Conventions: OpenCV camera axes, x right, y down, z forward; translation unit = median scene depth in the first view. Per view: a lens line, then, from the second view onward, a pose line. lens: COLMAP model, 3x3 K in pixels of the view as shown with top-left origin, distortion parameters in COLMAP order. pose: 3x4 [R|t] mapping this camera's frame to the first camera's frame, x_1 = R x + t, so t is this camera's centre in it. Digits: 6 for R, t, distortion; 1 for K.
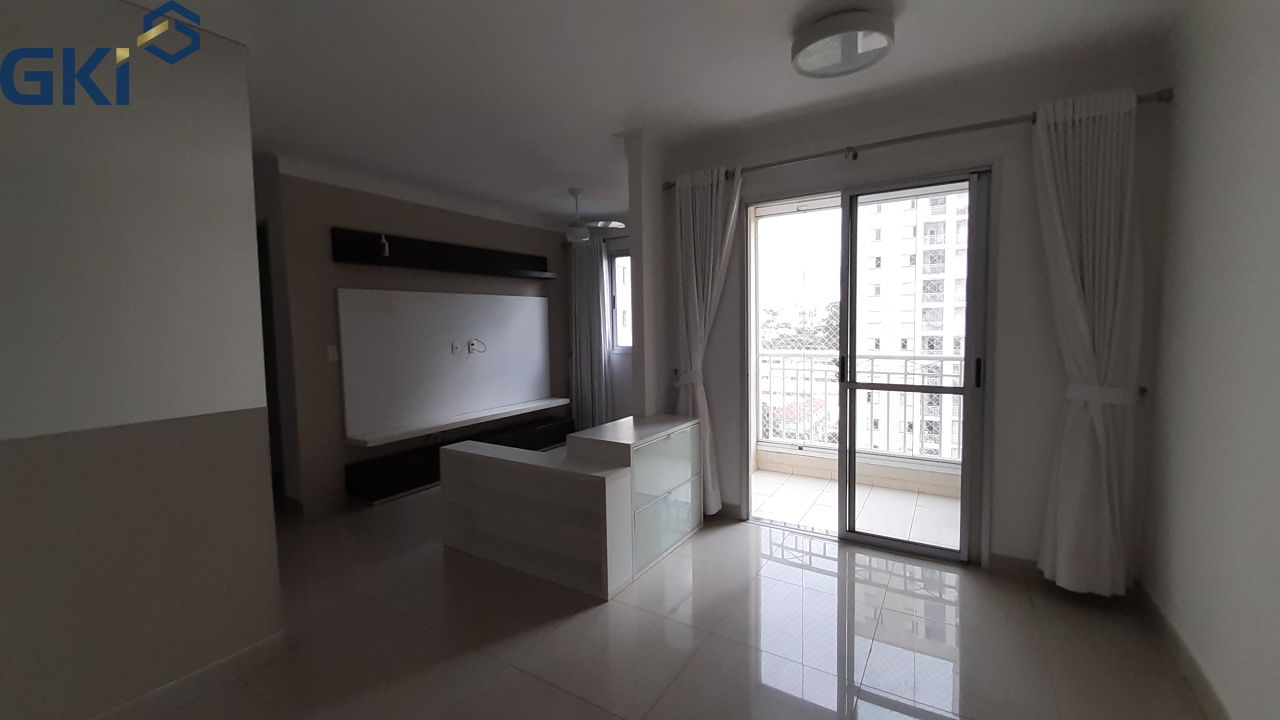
lens RADIAL K [[515.6, 0, 641.3], [0, 515.6, 363.0], [0, 0, 1]] dist [0.002940, -0.000175]
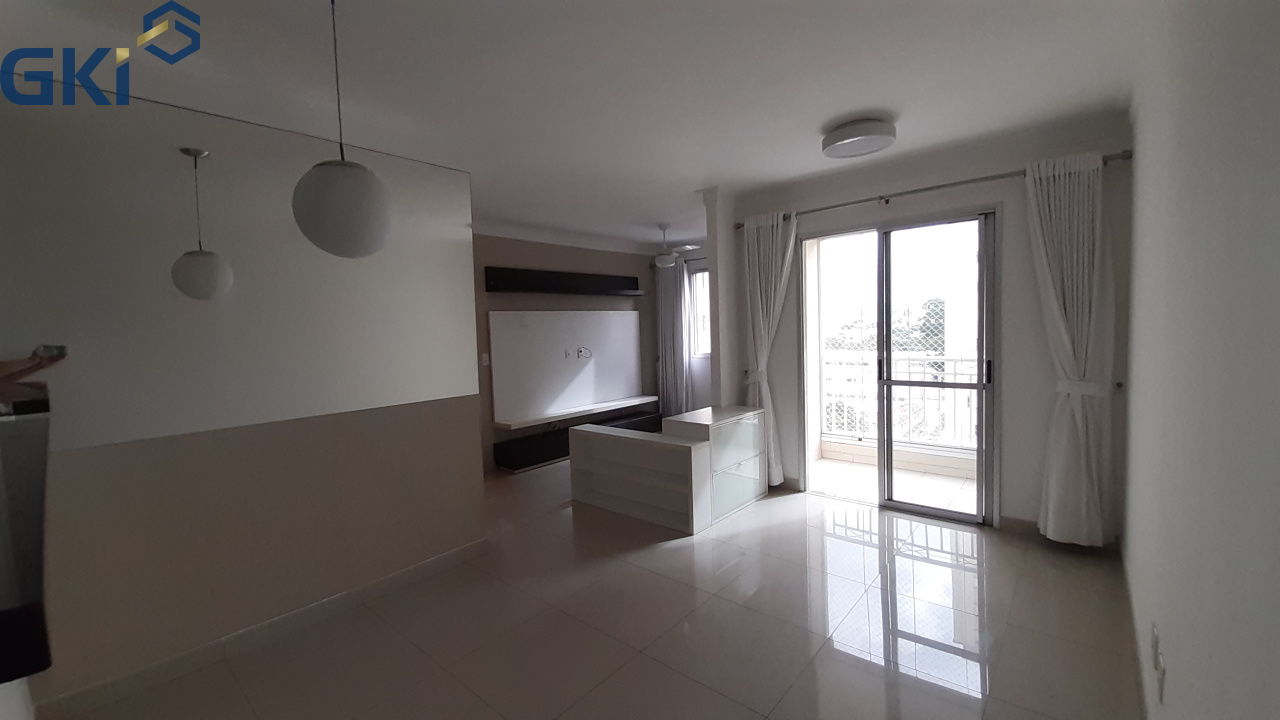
lens RADIAL K [[515.6, 0, 640.6], [0, 515.6, 363.7], [0, 0, 1]] dist [0.002940, -0.000175]
pose [[0.987973, -0.005548, -0.154528, 0.009430], [0.004770, 0.999974, -0.005402, 0.001750], [0.154554, 0.004600, 0.987974, -0.314416]]
